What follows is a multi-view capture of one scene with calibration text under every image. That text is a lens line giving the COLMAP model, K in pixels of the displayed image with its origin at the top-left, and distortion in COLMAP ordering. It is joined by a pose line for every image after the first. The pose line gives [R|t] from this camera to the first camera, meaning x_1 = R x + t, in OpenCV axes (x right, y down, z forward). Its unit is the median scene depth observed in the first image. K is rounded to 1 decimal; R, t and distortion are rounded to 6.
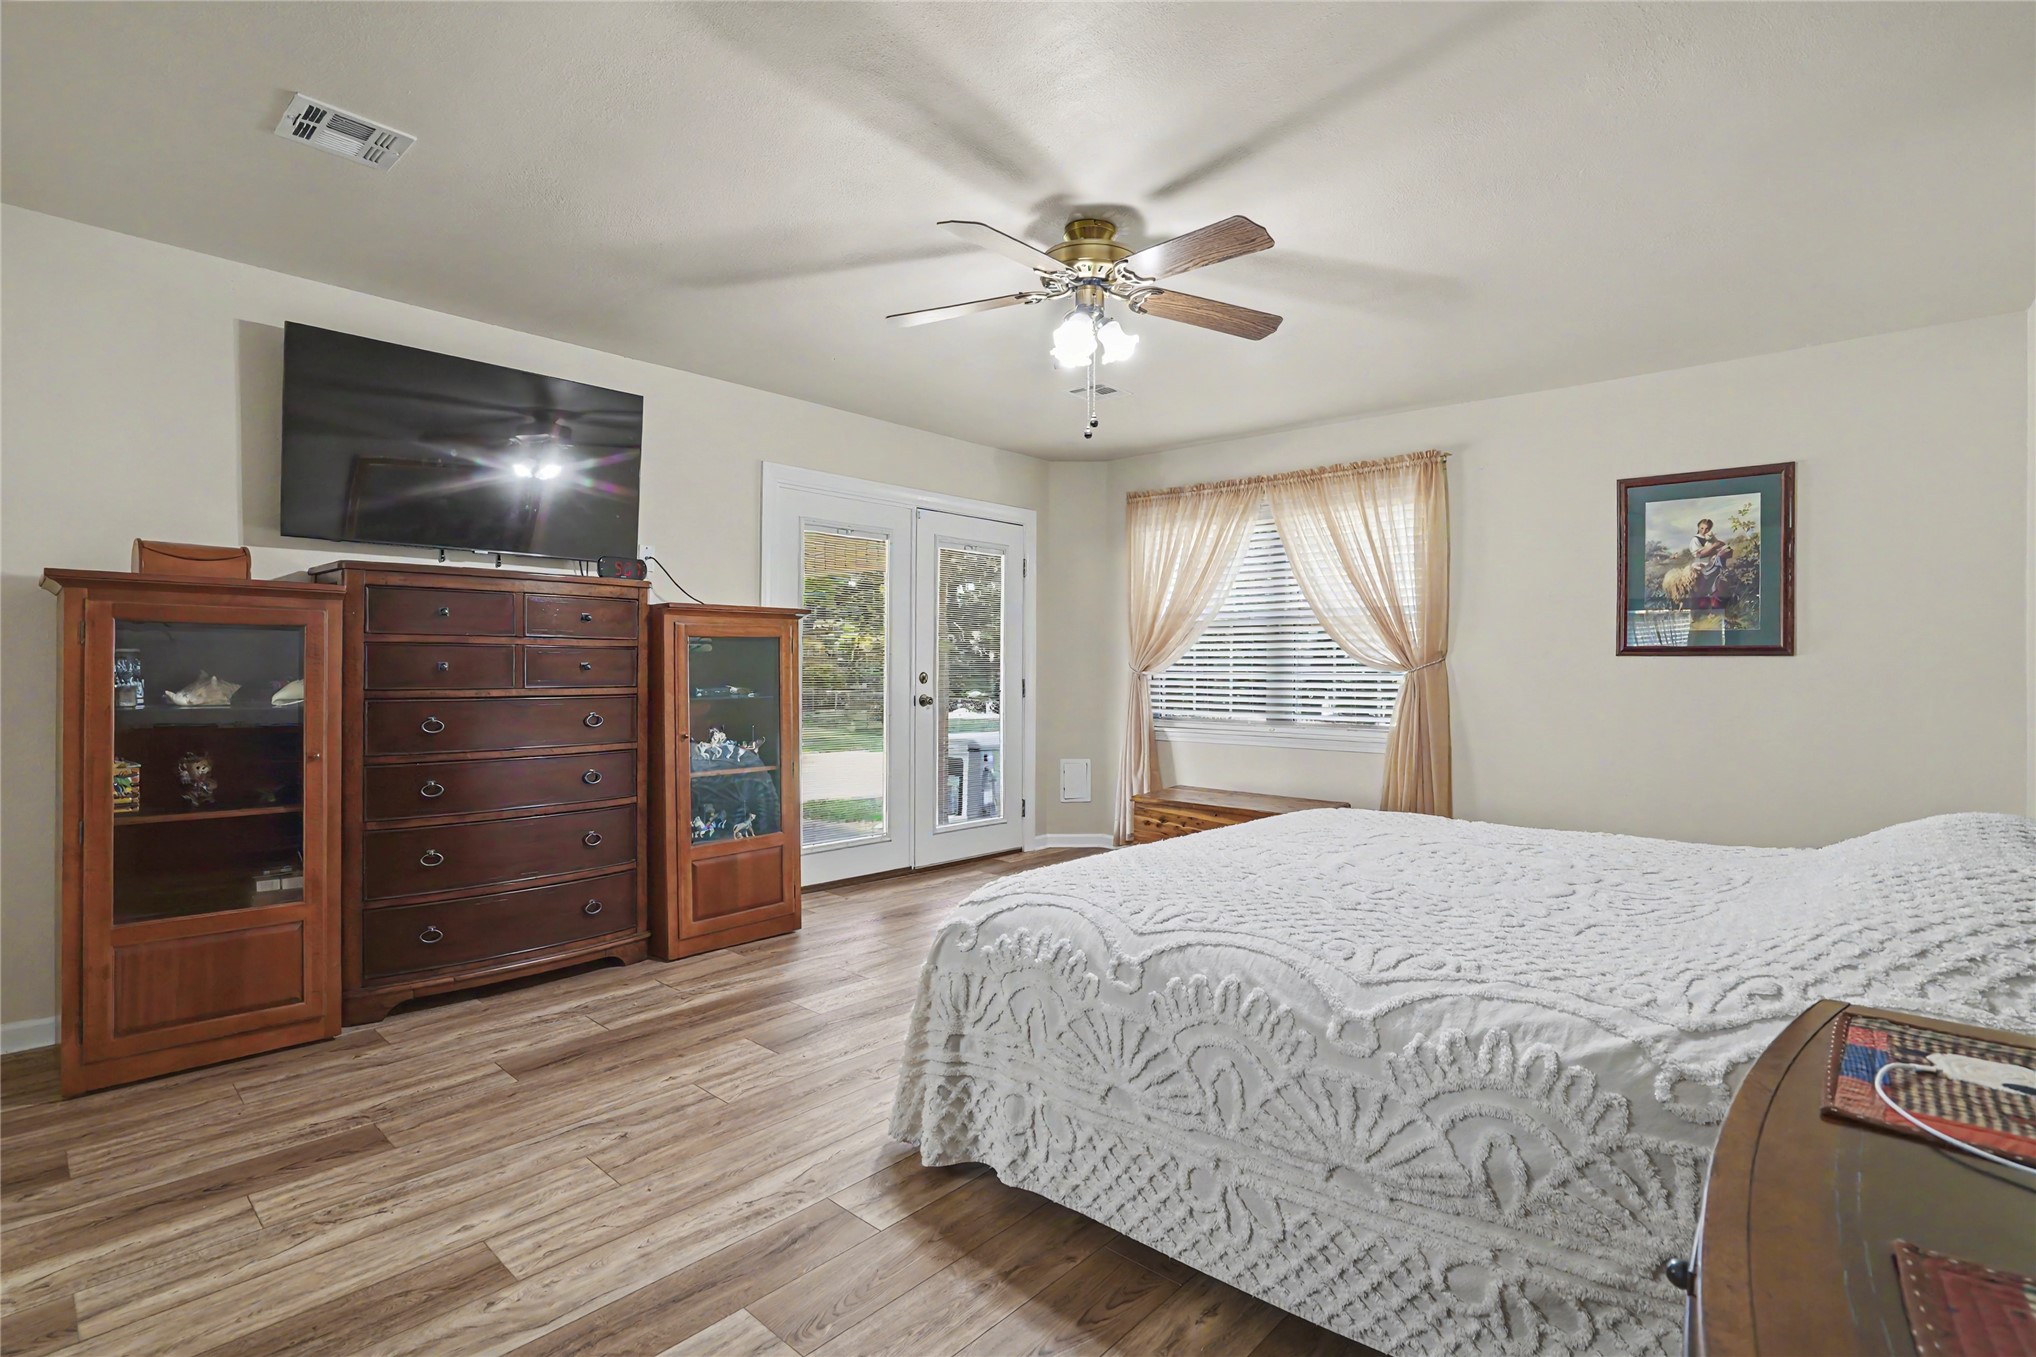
lens RADIAL K [[967.7, 0, 1017.9], [0, 967.7, 667.7], [0, 0, 1]] dist [-0.063231, 0.024322]
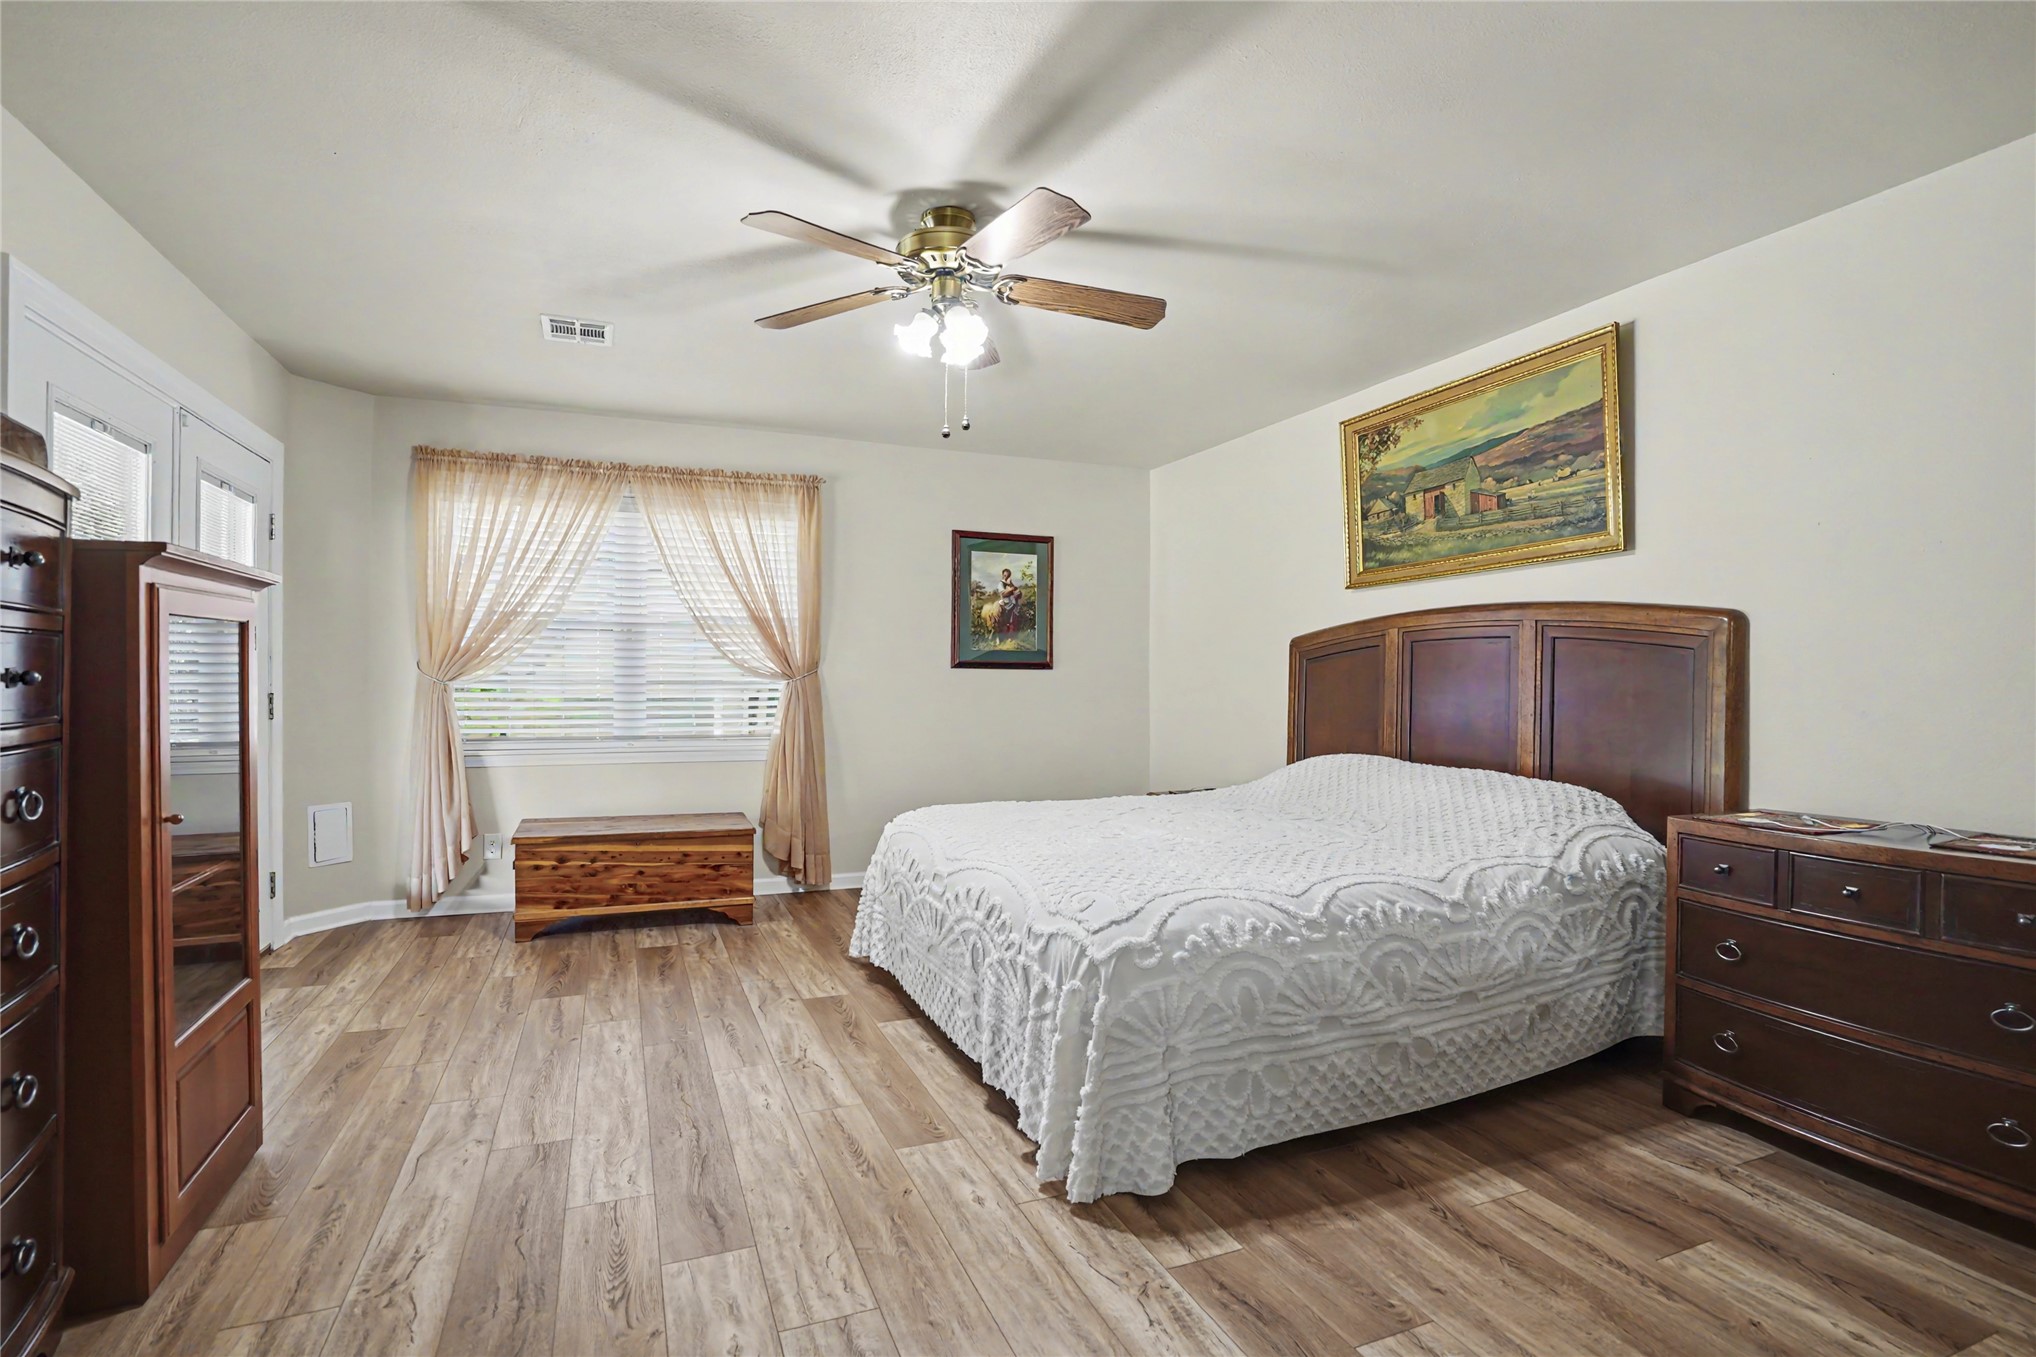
lens RADIAL K [[968.9, 0, 1014.6], [0, 968.9, 695.3], [0, 0, 1]] dist [-0.071718, 0.024863]
pose [[0.426403, -0.016754, 0.904378, -0.520114], [-0.002457, 0.999803, 0.019680, -0.001296], [-0.904530, -0.010613, 0.426278, 0.369565]]
